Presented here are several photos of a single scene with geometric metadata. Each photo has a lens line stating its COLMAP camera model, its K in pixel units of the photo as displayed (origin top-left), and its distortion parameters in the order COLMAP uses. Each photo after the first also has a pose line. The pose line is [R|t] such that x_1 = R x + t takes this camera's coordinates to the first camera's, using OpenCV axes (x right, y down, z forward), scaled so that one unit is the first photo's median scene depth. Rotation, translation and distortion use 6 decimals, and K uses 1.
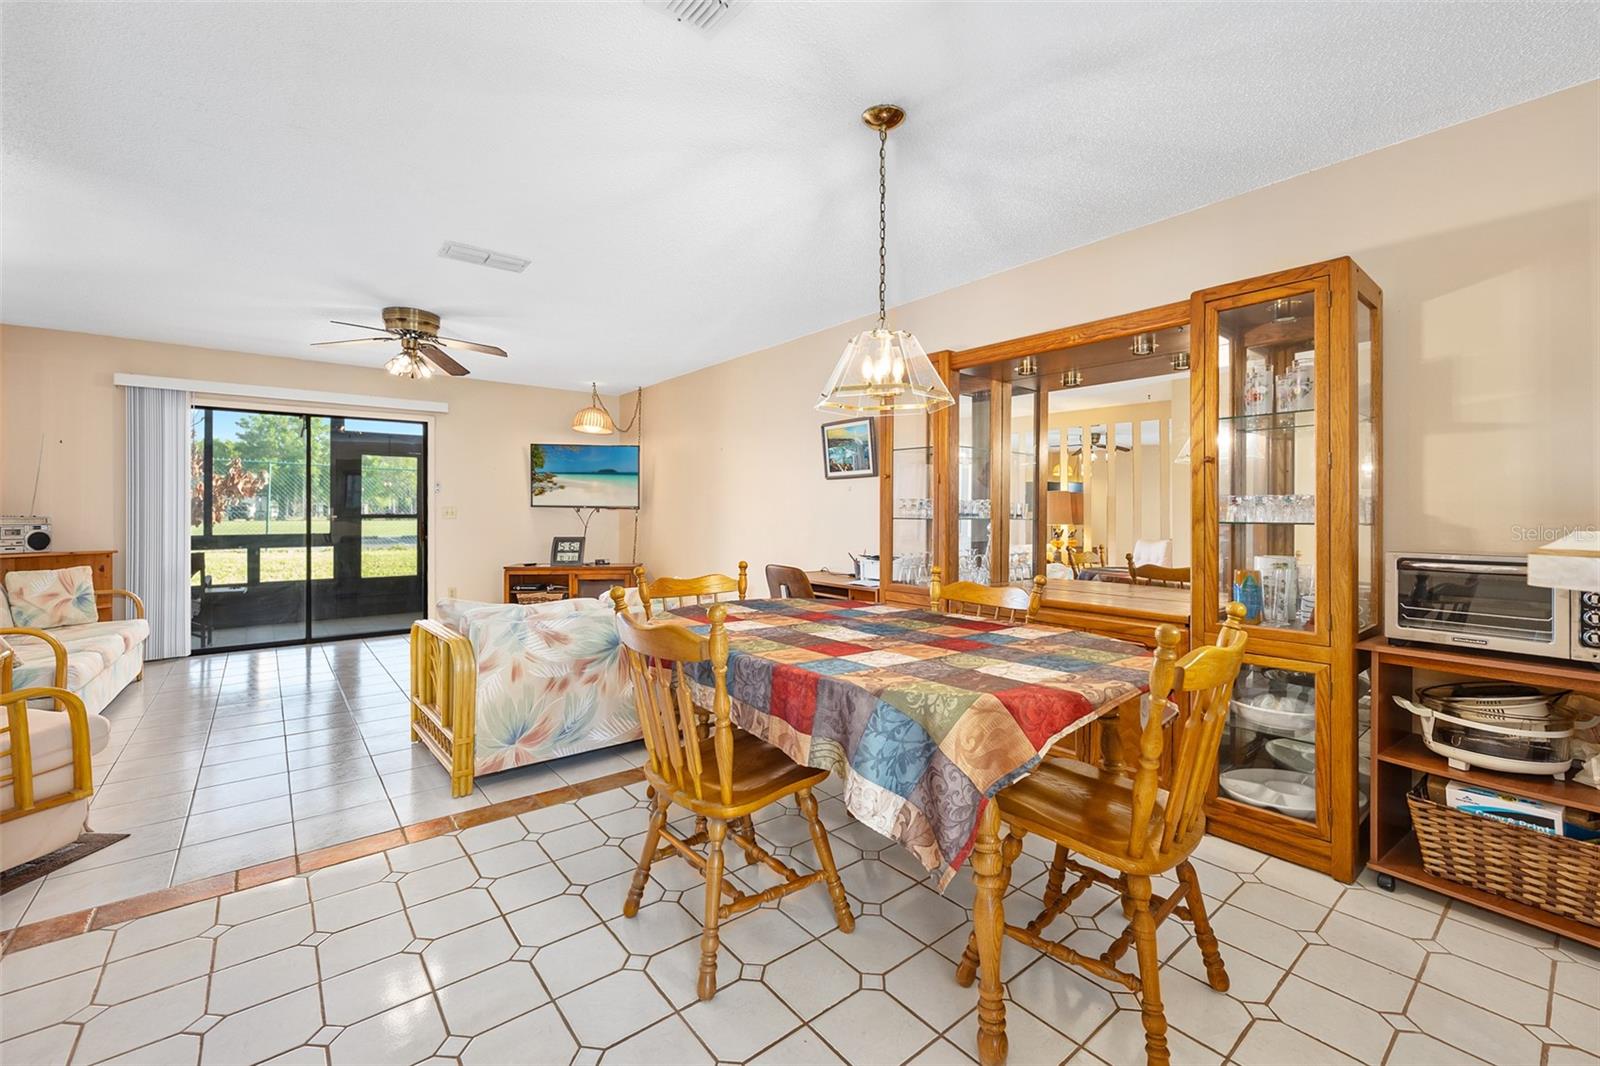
lens RADIAL K [[632.4, 0, 793.5], [0, 632.4, 511.4], [0, 0, 1]] dist [-0.006932, 0.001385]
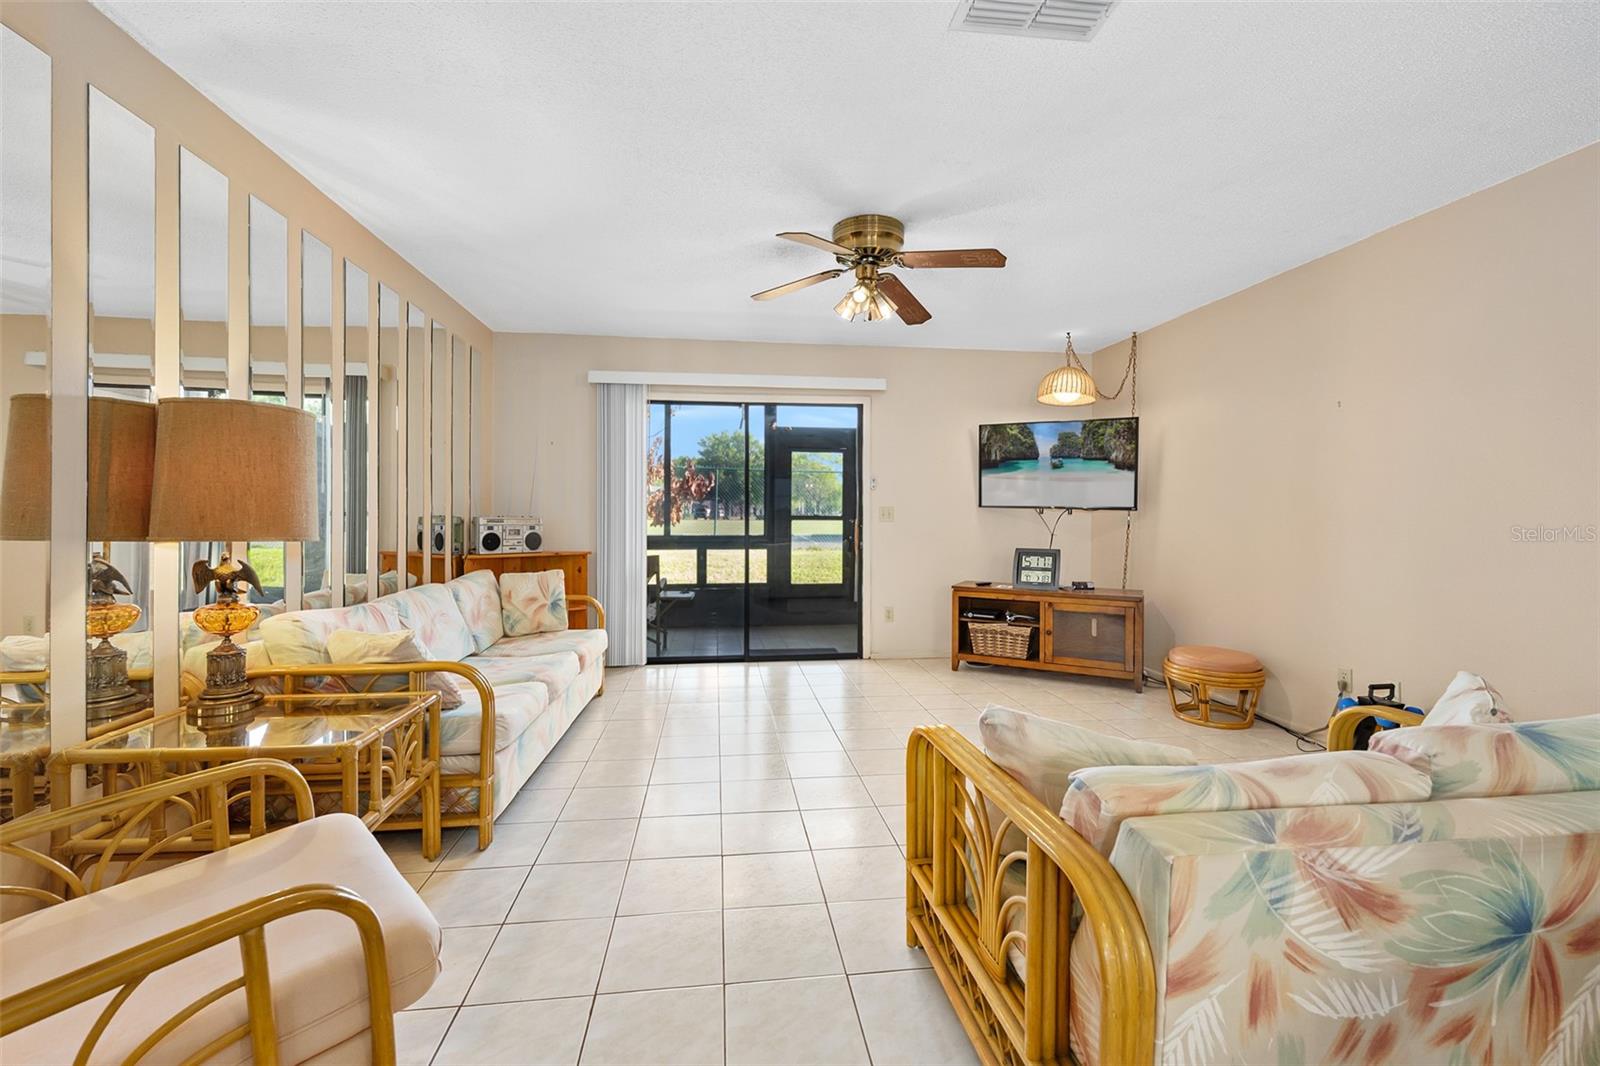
lens RADIAL K [[632.4, 0, 806.3], [0, 632.4, 520.3], [0, 0, 1]] dist [-0.006932, 0.001385]
pose [[0.848424, 0.009126, -0.529239, -0.246861], [-0.003093, 0.999920, 0.012283, 0.000125], [0.529308, -0.008784, 0.848384, 0.313305]]
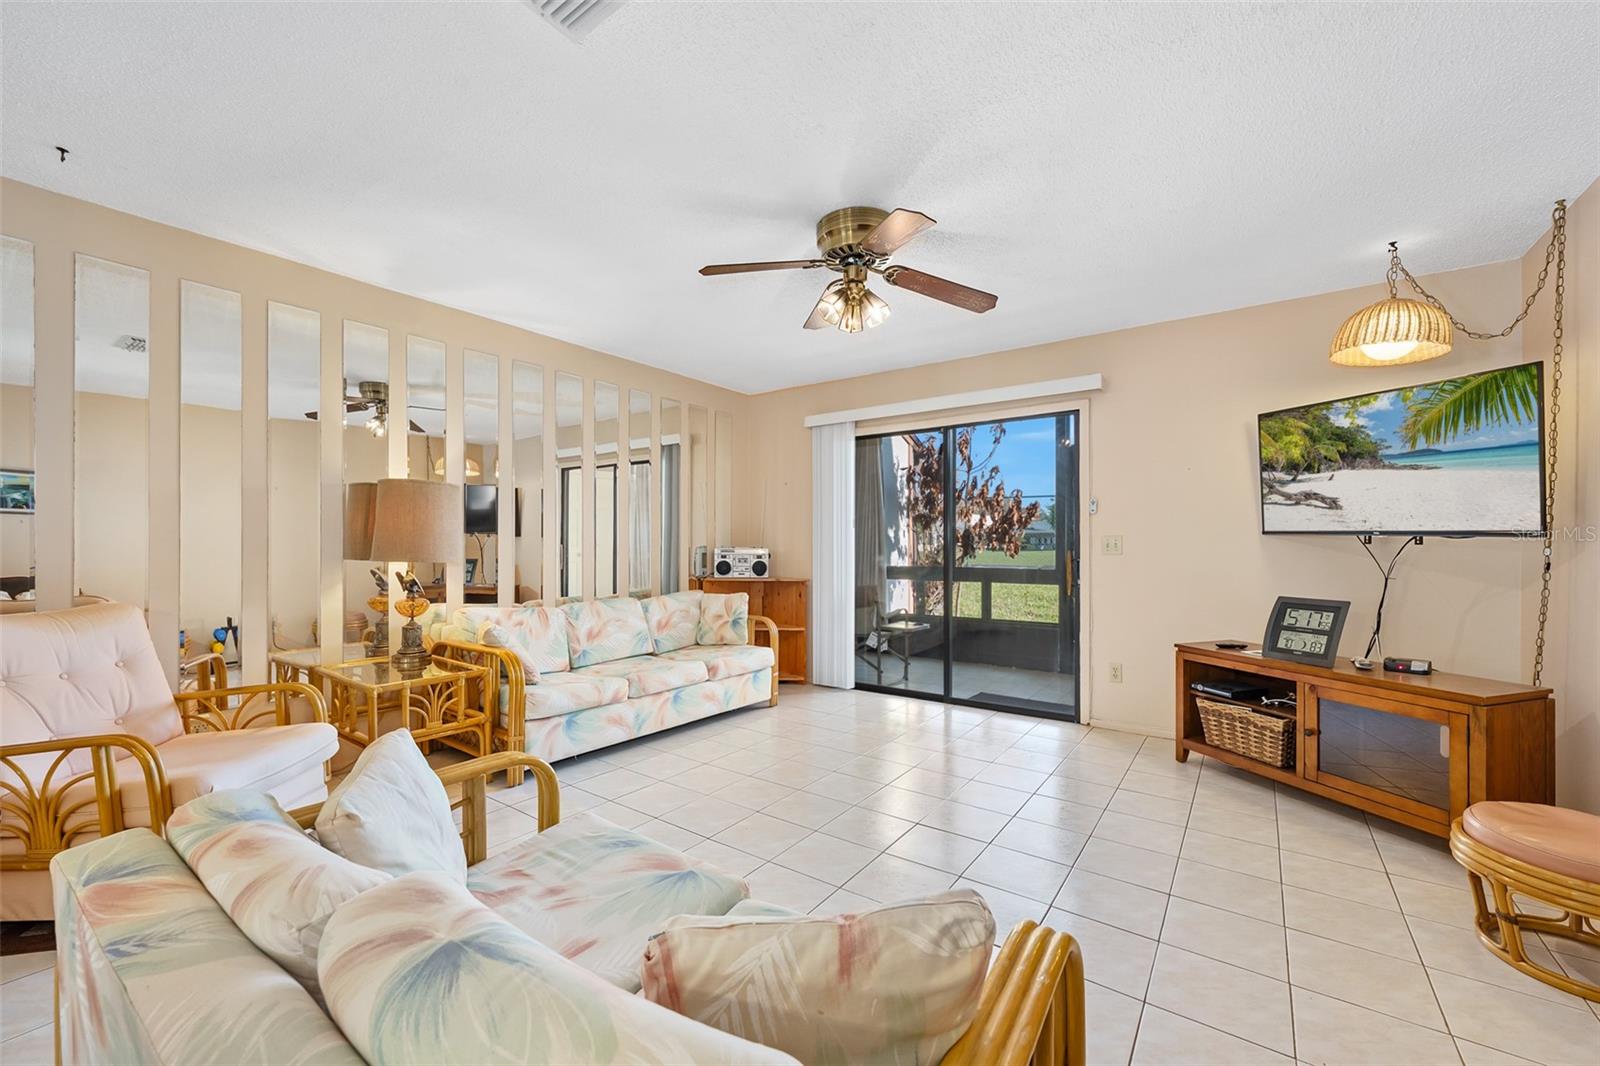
lens RADIAL K [[632.4, 0, 828.3], [0, 632.4, 549.2], [0, 0, 1]] dist [-0.006932, 0.001385]
pose [[0.276360, 0.009141, -0.961011, -0.015265], [0.000186, 0.999954, 0.009565, -0.000115], [0.961054, -0.002822, 0.276345, 0.670979]]
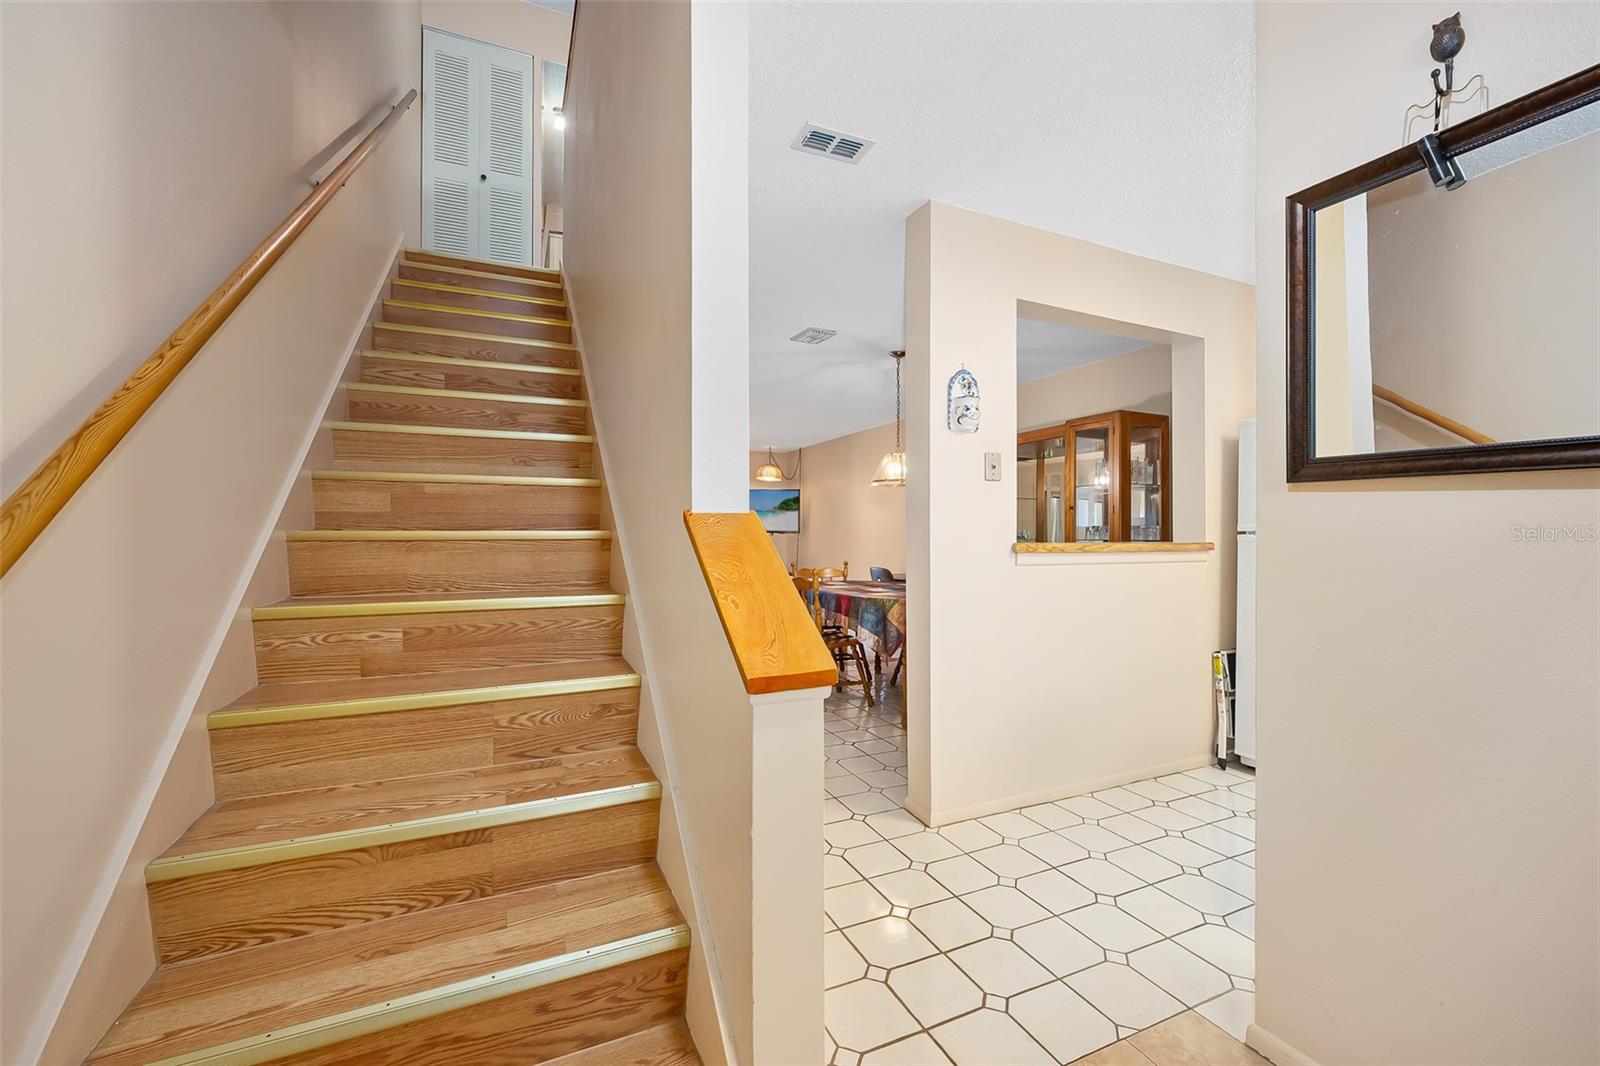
lens RADIAL K [[632.4, 0, 792.8], [0, 632.4, 539.1], [0, 0, 1]] dist [-0.006932, 0.001385]
pose [[0.964352, -0.004343, -0.264585, 0.151675], [0.007087, 0.999931, 0.009416, -0.003422], [0.264526, -0.010956, 0.964316, -0.495393]]
